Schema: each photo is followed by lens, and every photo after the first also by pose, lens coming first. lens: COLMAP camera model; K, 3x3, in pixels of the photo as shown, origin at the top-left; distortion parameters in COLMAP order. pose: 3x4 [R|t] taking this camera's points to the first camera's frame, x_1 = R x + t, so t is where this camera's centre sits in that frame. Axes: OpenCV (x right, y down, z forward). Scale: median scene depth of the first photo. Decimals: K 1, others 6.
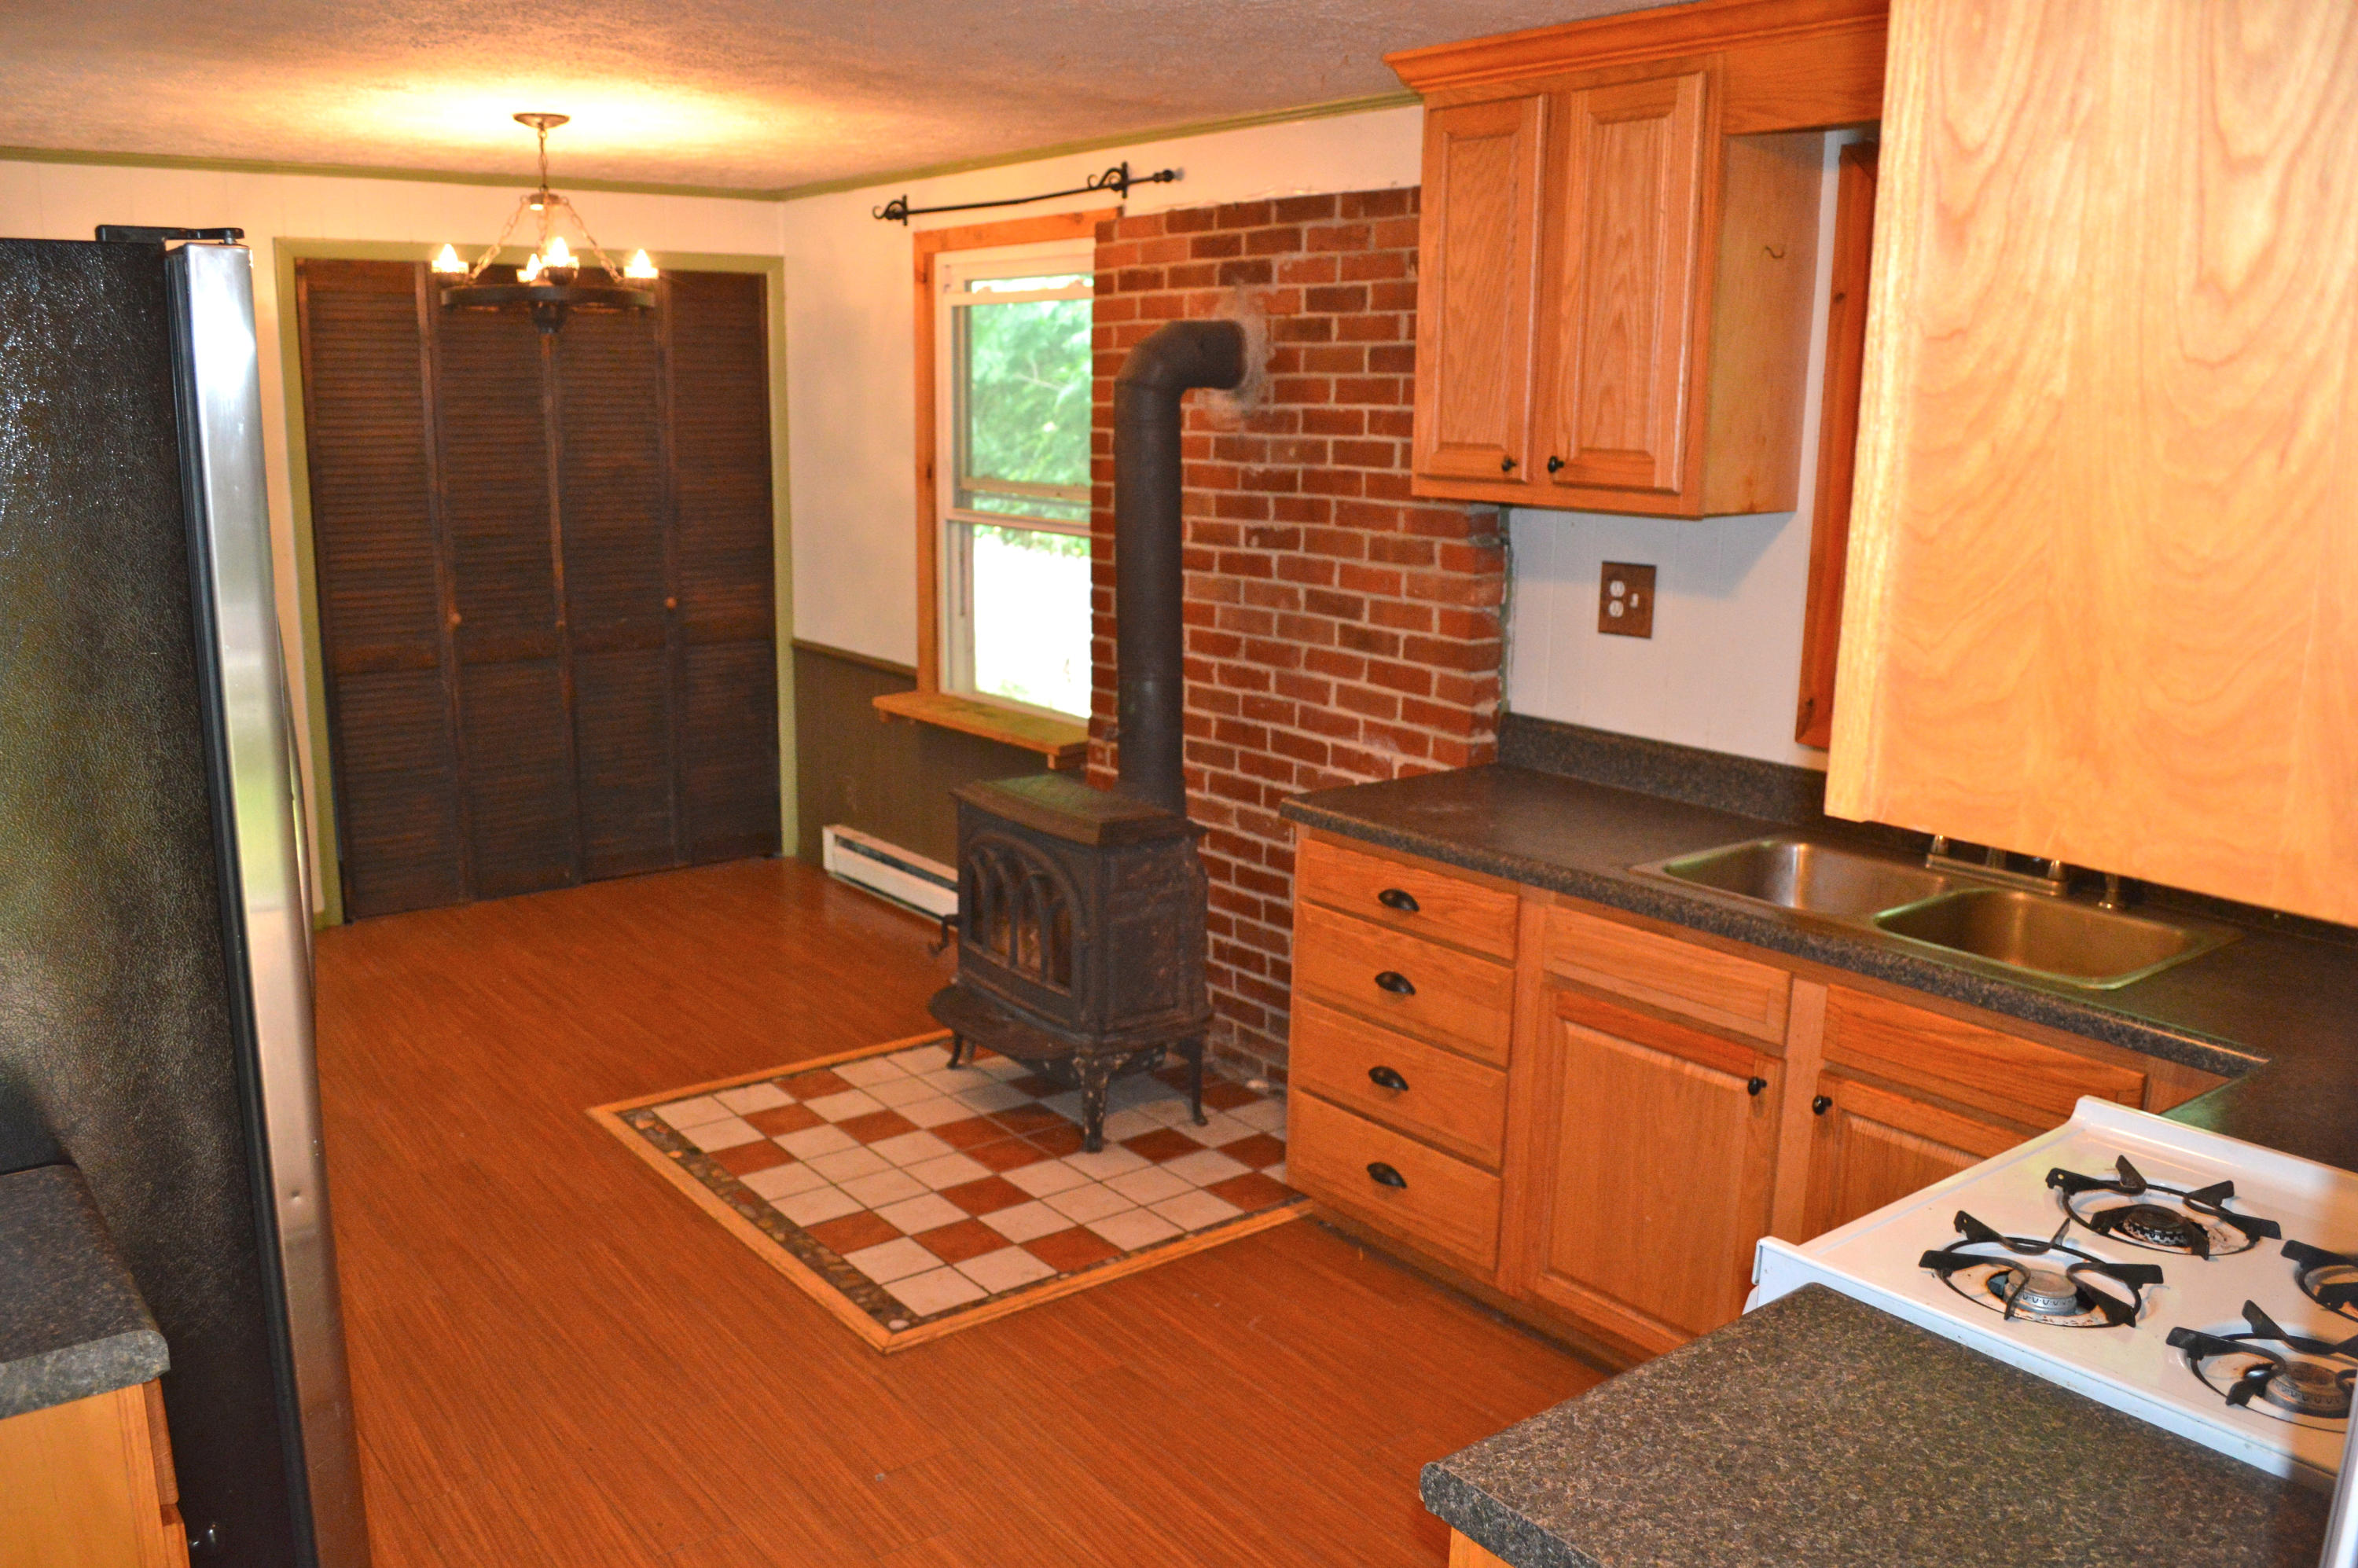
lens RADIAL K [[1885.1, 0, 1179.0], [0, 1885.1, 784.0], [0, 0, 1]] dist [-0.085937, 0.013388]
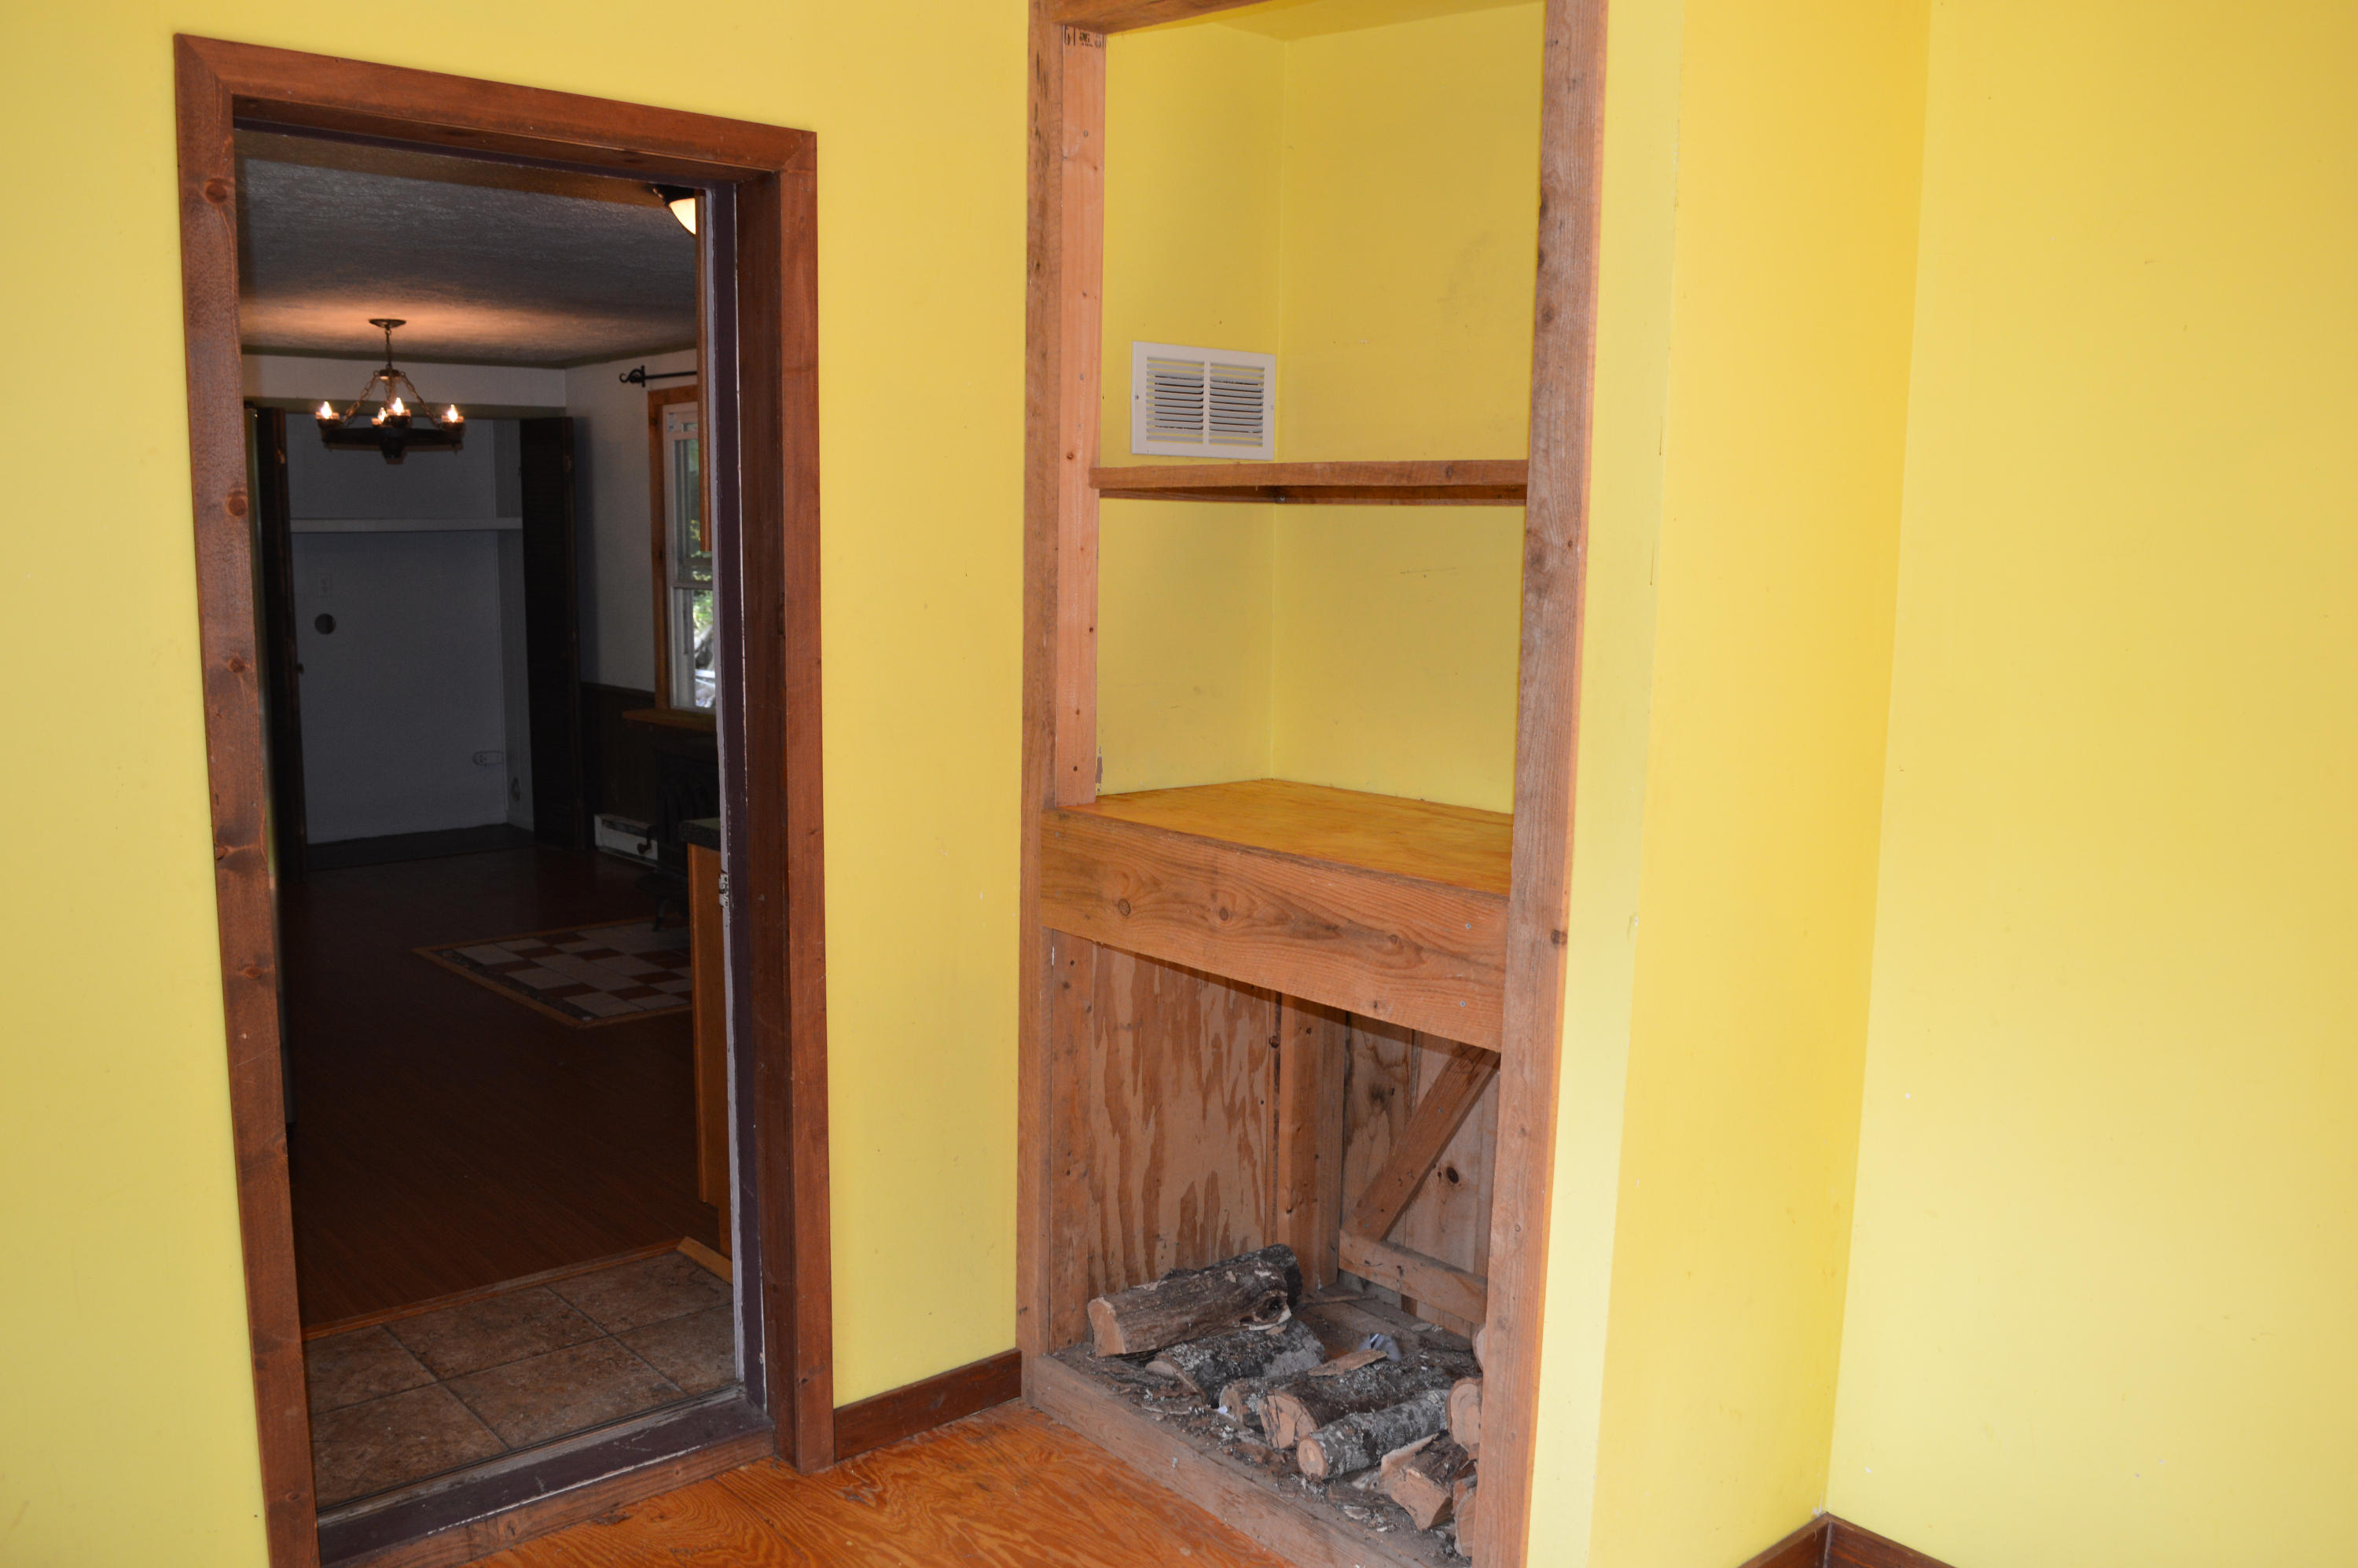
lens RADIAL K [[1885.1, 0, 1179.0], [0, 1885.1, 784.0], [0, 0, 1]] dist [-0.085937, 0.013388]
pose [[0.997510, -0.016760, 0.068508, 0.224062], [0.021863, 0.996986, -0.074431, 0.172822], [-0.067054, 0.075743, 0.994870, -0.611763]]
